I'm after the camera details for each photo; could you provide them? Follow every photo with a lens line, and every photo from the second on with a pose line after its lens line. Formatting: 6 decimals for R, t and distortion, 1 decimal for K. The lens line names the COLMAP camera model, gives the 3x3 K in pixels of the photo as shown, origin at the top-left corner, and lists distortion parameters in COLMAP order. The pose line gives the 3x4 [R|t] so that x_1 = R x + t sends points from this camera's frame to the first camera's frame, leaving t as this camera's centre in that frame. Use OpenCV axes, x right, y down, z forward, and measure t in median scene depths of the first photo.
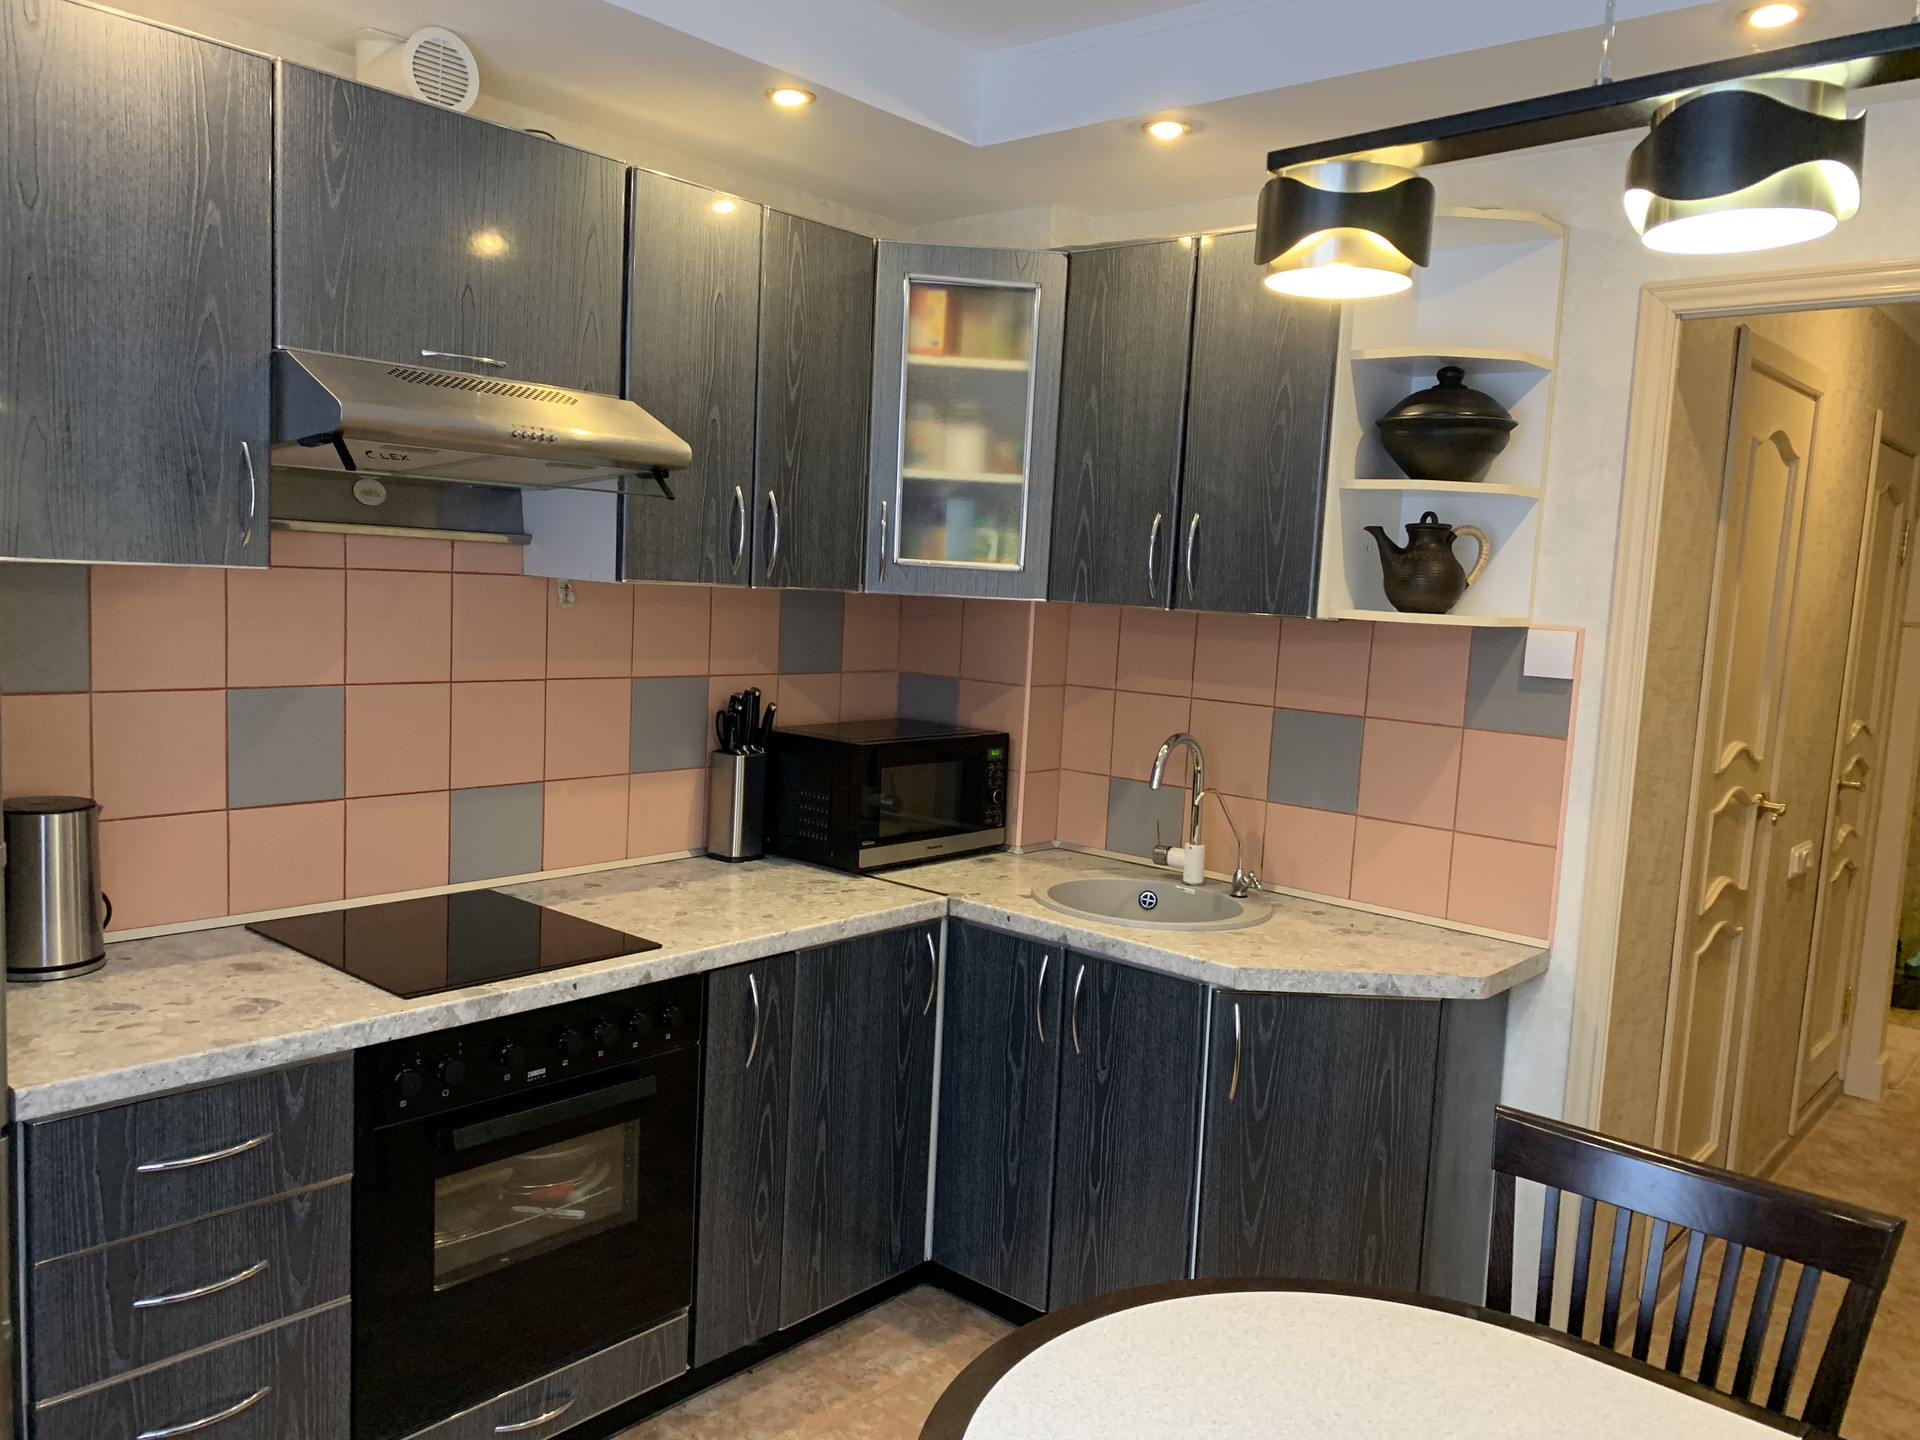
lens RADIAL K [[1452.8, 0, 960.0], [0, 1452.8, 720.0], [0, 0, 1]] dist [0.101522, -0.144284]
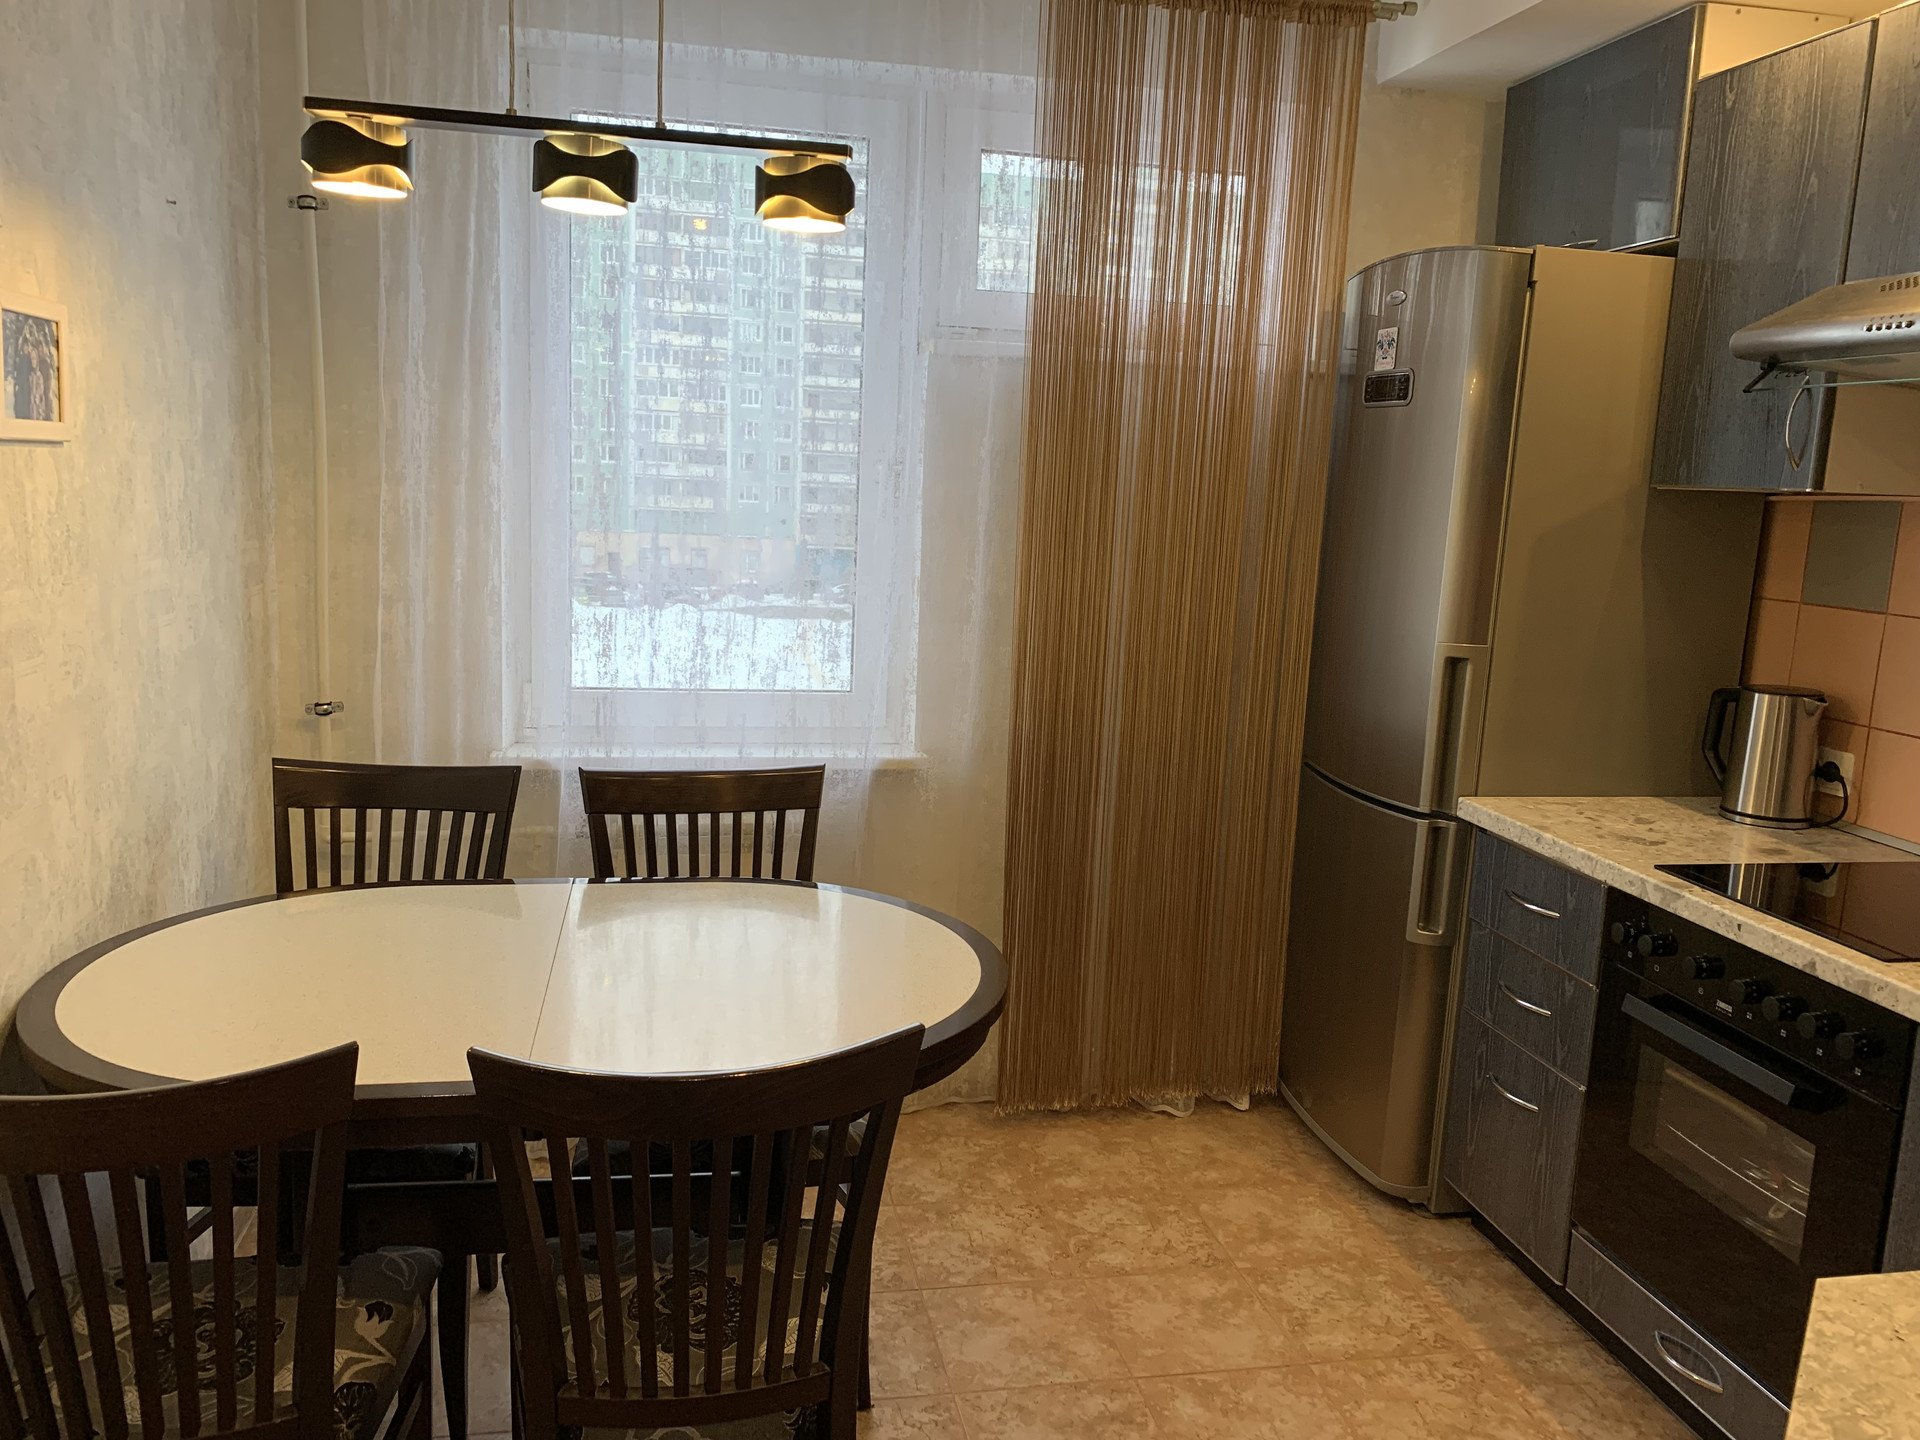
lens RADIAL K [[1459.5, 0, 960.0], [0, 1459.5, 720.0], [0, 0, 1]] dist [0.051039, -0.085880]
pose [[-0.596572, 0.060340, -0.800288, 0.607517], [-0.152780, 0.970396, 0.187055, -0.033871], [0.787883, 0.233860, -0.569692, 0.888859]]
